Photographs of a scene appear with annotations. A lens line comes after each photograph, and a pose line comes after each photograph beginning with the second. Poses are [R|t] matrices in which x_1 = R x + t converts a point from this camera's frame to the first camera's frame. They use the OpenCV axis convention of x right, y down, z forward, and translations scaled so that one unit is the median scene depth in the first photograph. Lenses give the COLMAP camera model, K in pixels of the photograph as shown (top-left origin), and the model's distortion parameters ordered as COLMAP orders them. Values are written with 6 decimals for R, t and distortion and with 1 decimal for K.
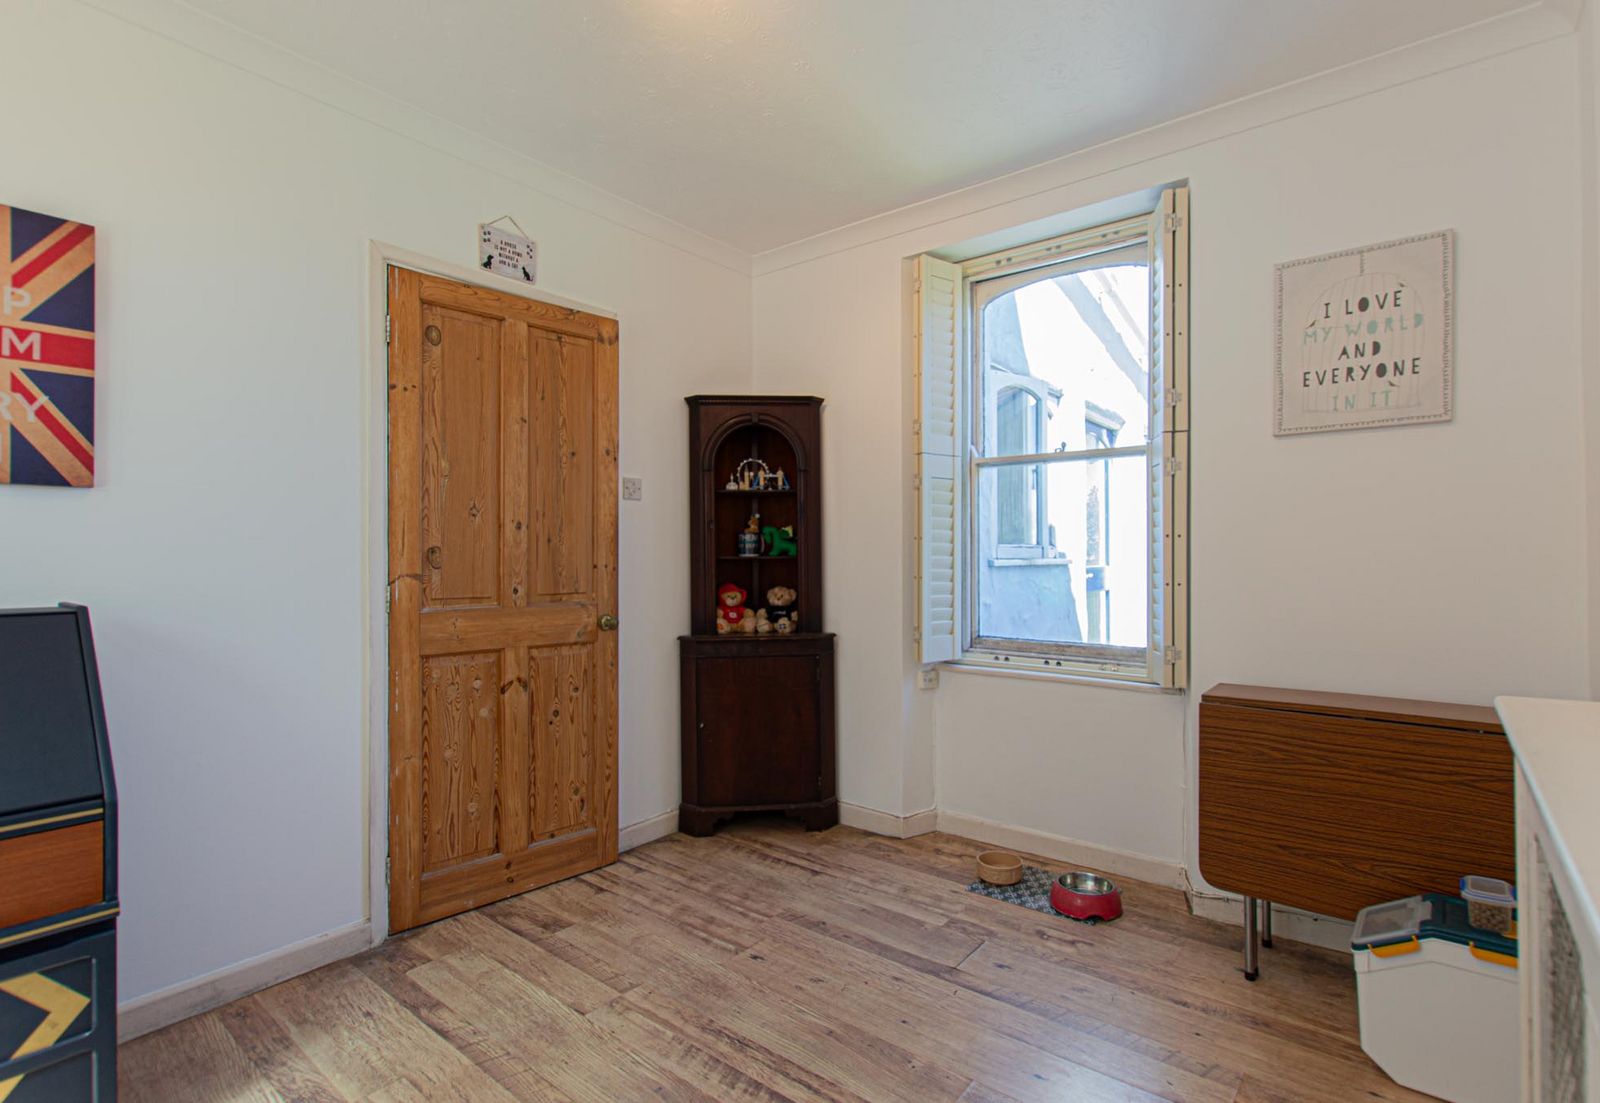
lens RADIAL K [[754.3, 0, 802.9], [0, 754.3, 558.3], [0, 0, 1]] dist [0.000353, -0.000044]
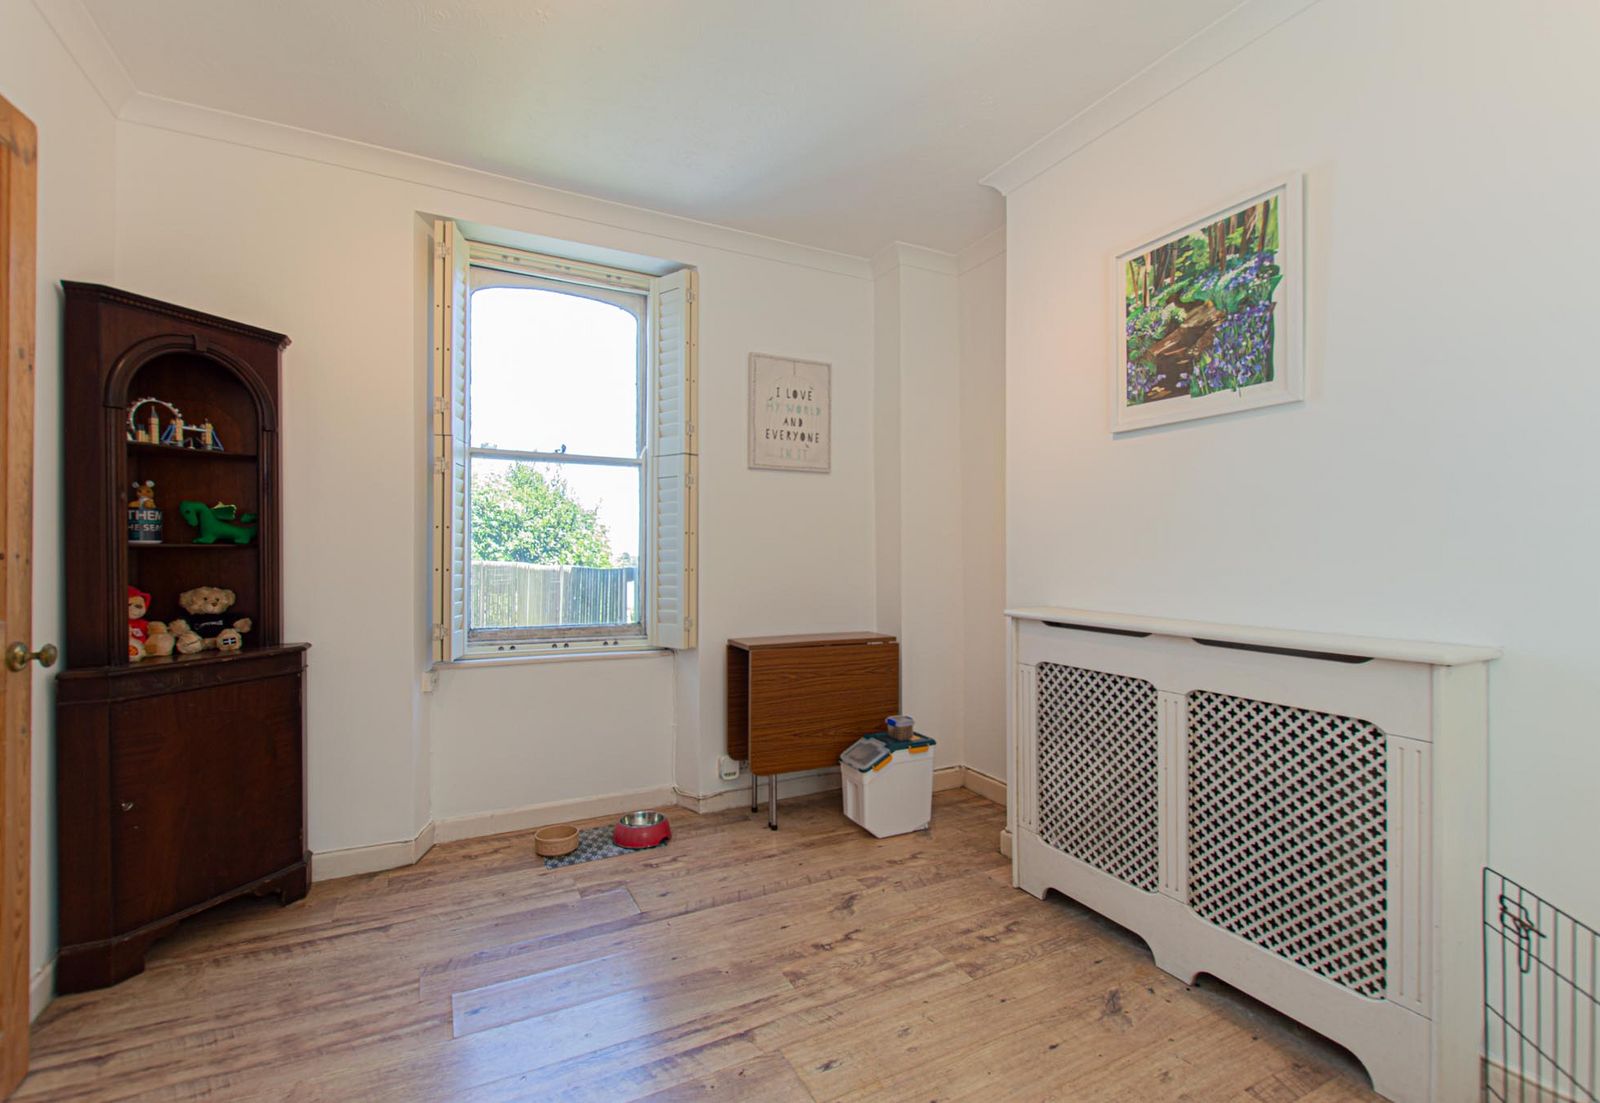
lens RADIAL K [[733.5, 0, 815.0], [0, 733.5, 555.8], [0, 0, 1]] dist [-0.000511, -0.000683]
pose [[0.409793, 0.001566, 0.912177, -0.502440], [-0.002667, 0.999996, -0.000518, 0.008588], [-0.912174, -0.002221, 0.409796, 0.232783]]
